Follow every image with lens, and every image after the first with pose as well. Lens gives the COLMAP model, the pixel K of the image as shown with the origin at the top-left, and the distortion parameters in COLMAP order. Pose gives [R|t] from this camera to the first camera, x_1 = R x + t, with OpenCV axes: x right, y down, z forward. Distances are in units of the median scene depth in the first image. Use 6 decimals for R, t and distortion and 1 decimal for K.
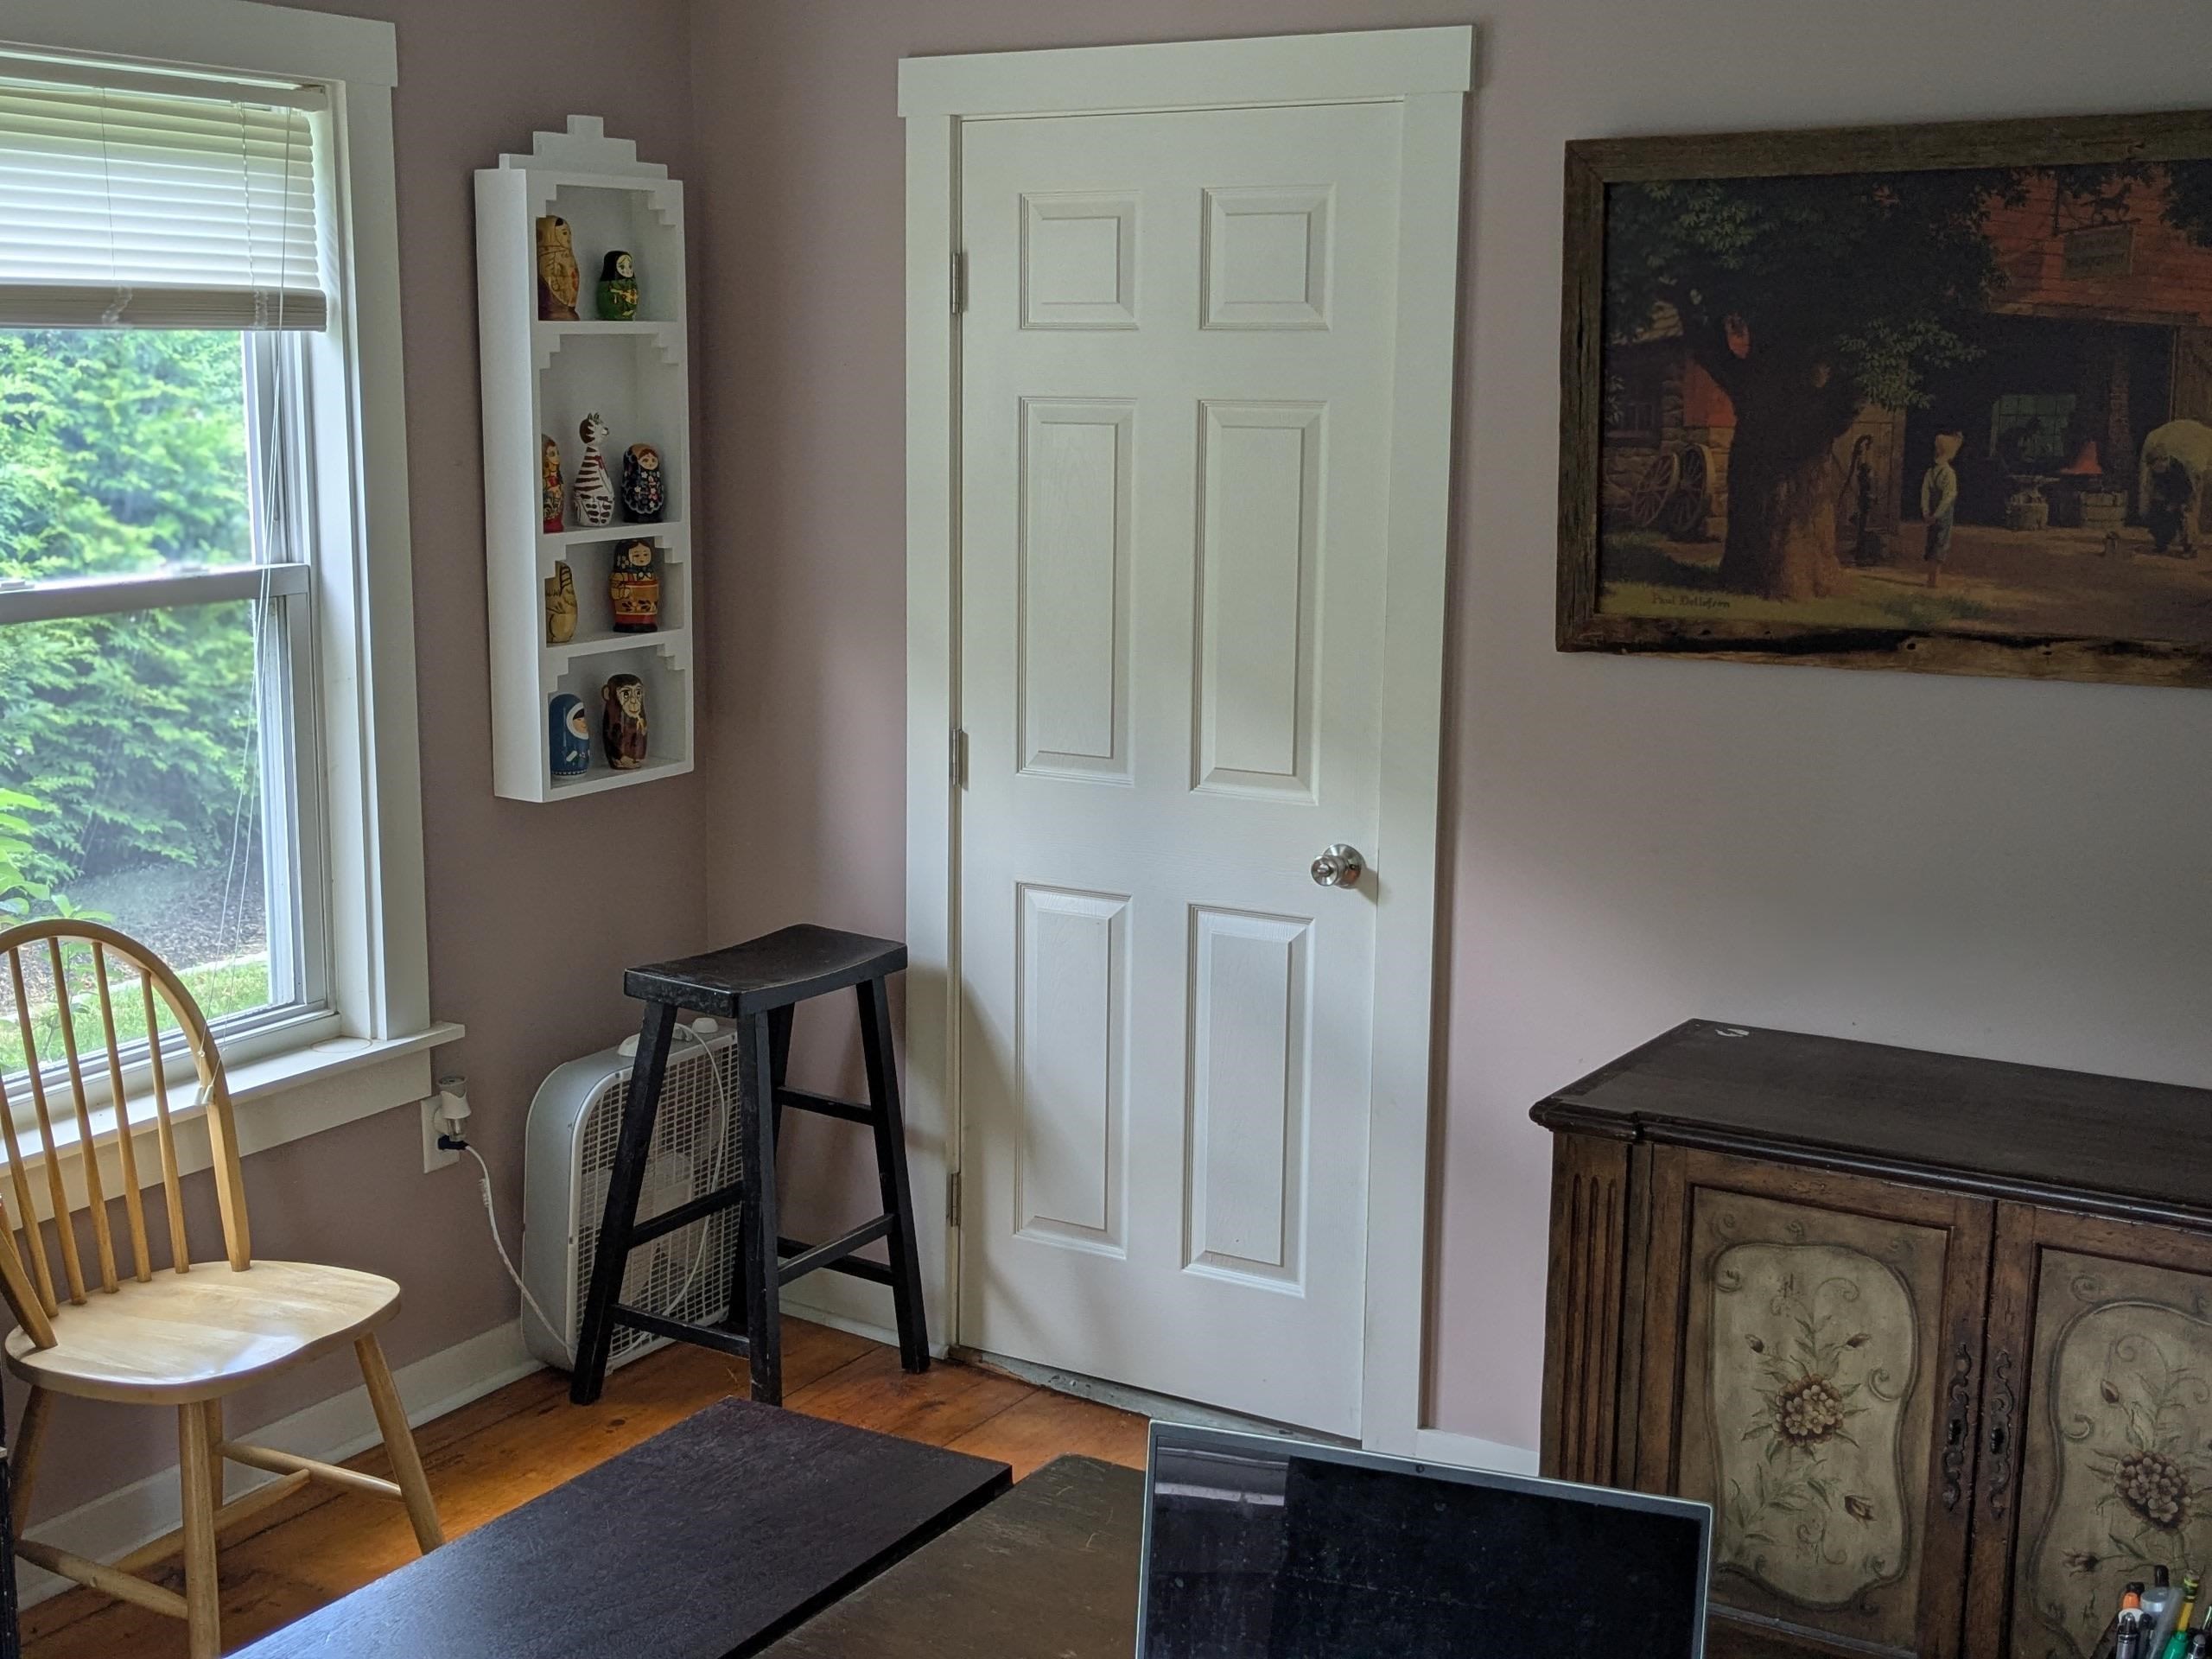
lens RADIAL K [[2655.7, 0, 1106.0], [0, 2655.7, 829.5], [0, 0, 1]] dist [0.095550, -0.252955]
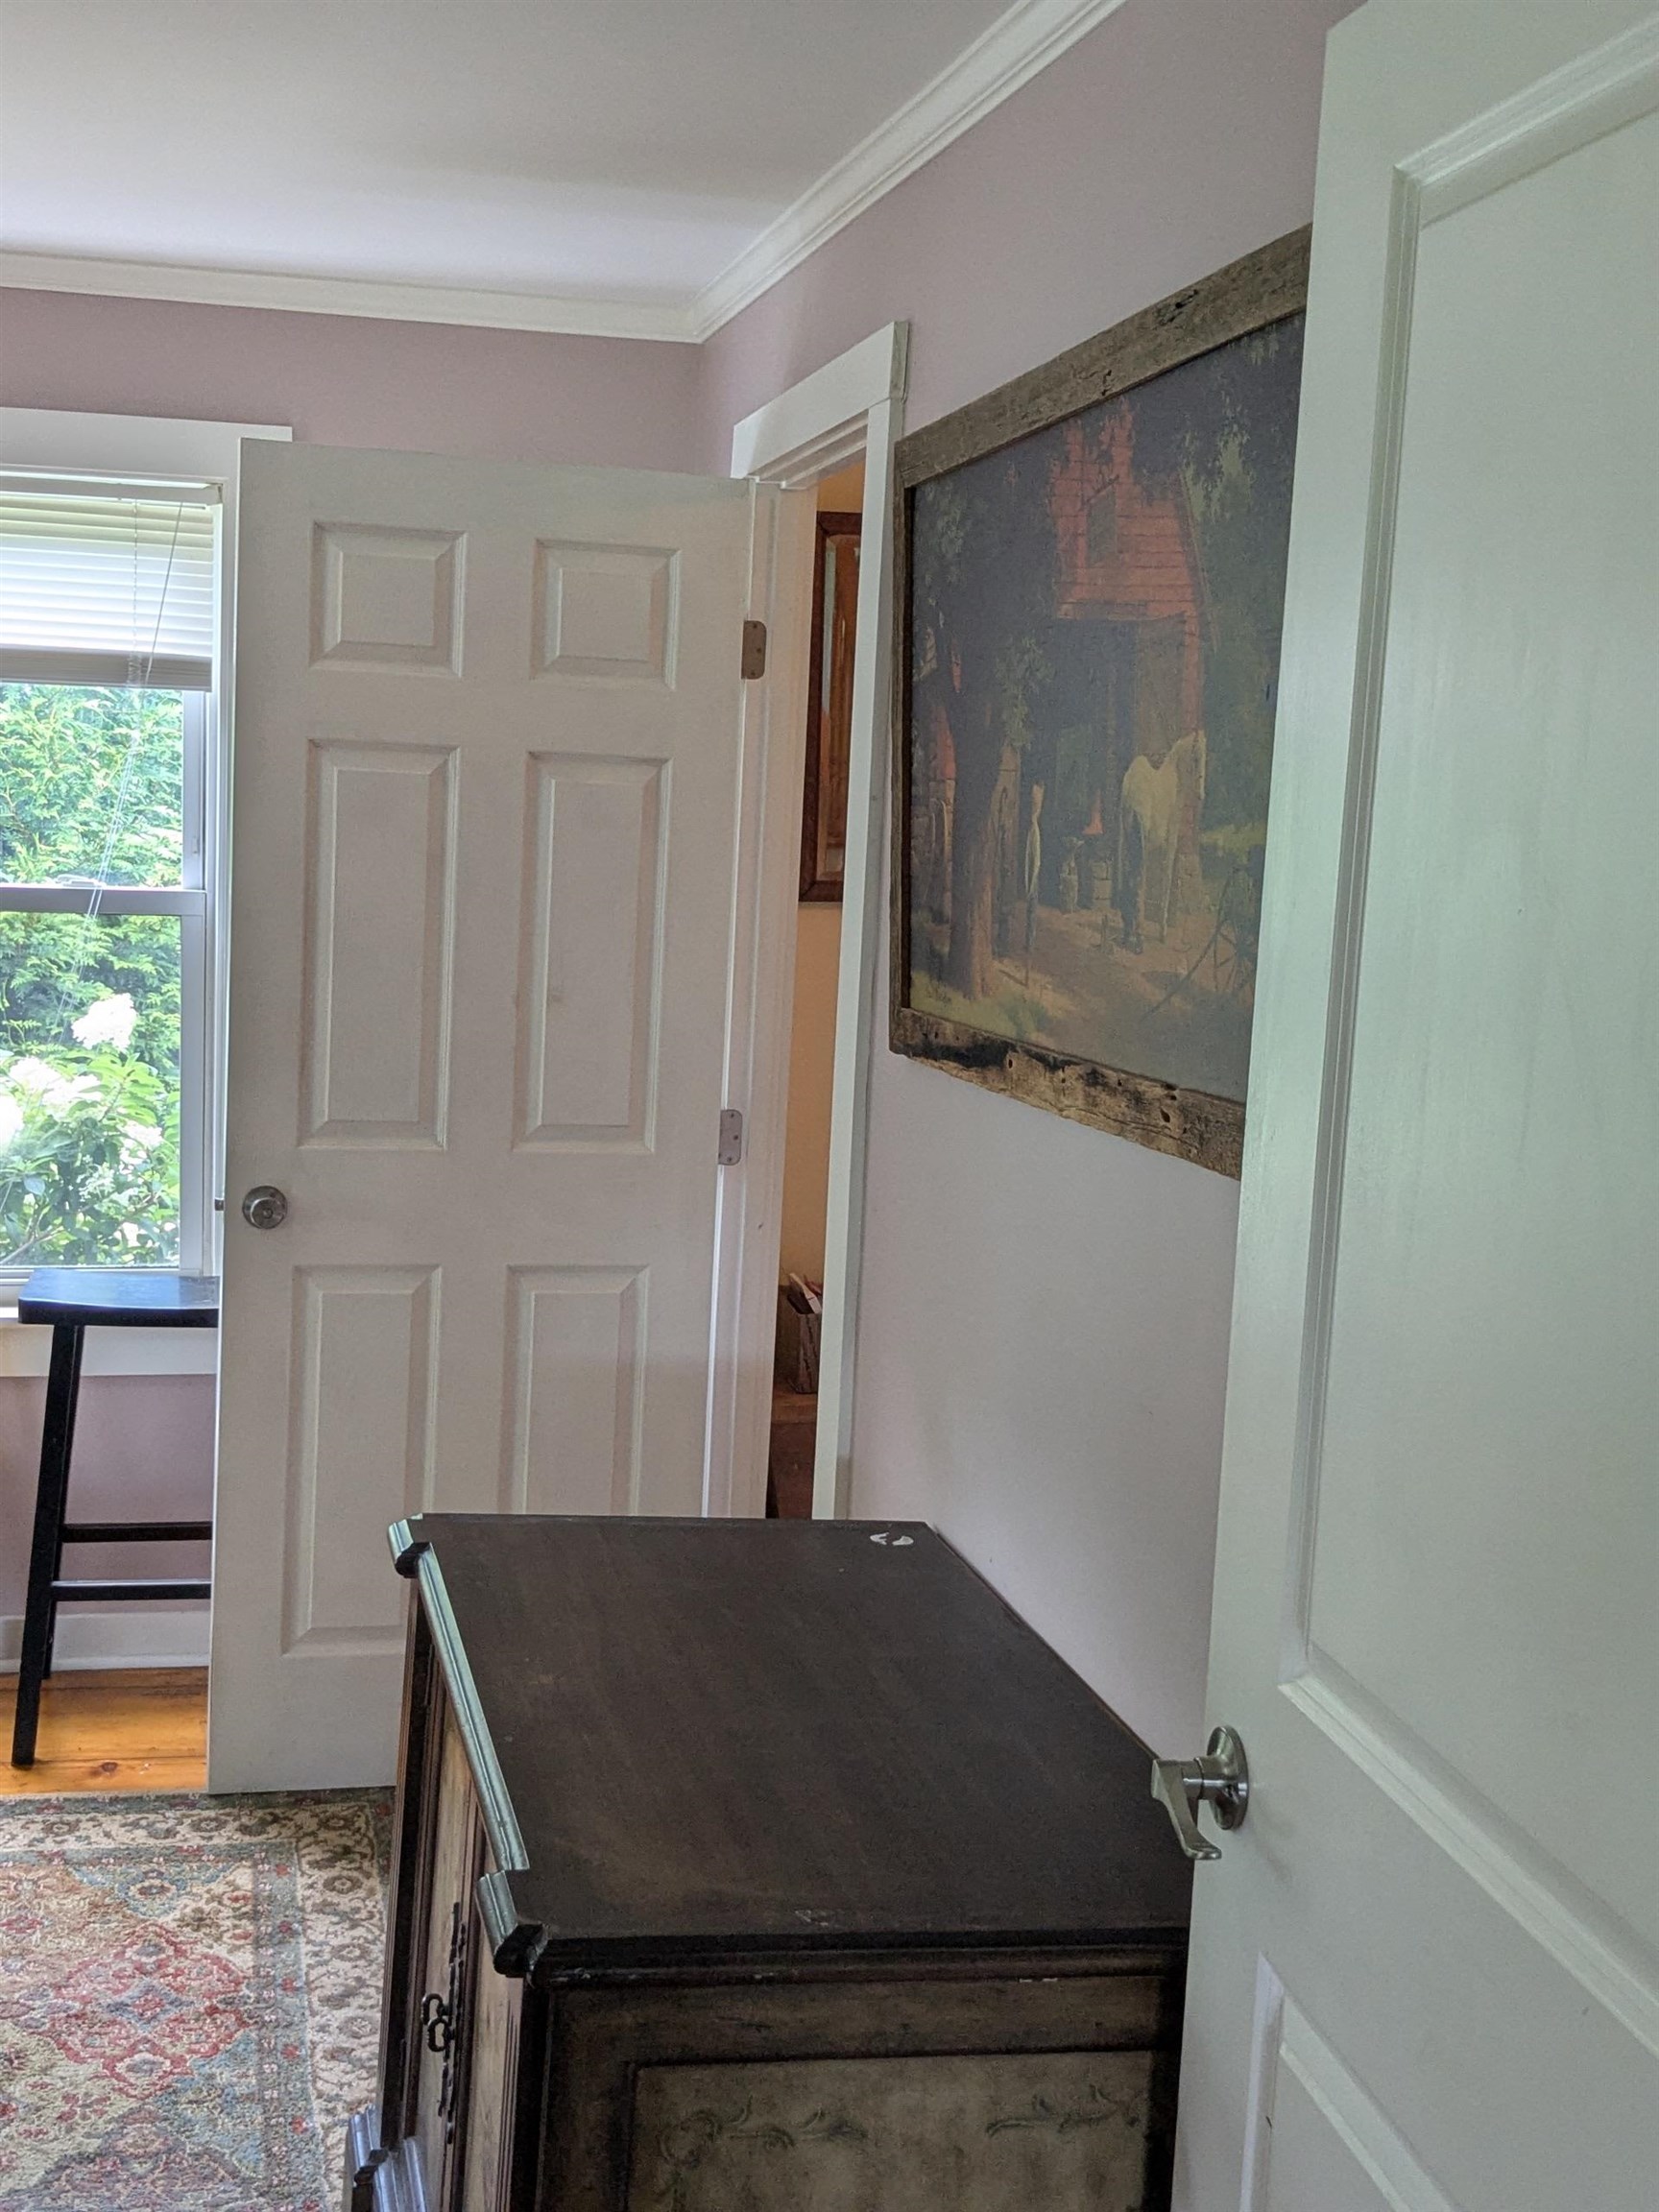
lens RADIAL K [[2655.7, 0, 829.5], [0, 2655.7, 1106.0], [0, 0, 1]] dist [0.095550, -0.252955]
pose [[0.673226, 0.101598, -0.732424, 0.787965], [-0.167529, 0.985716, -0.017255, -0.033633], [0.720209, 0.134319, 0.680630, 0.436806]]
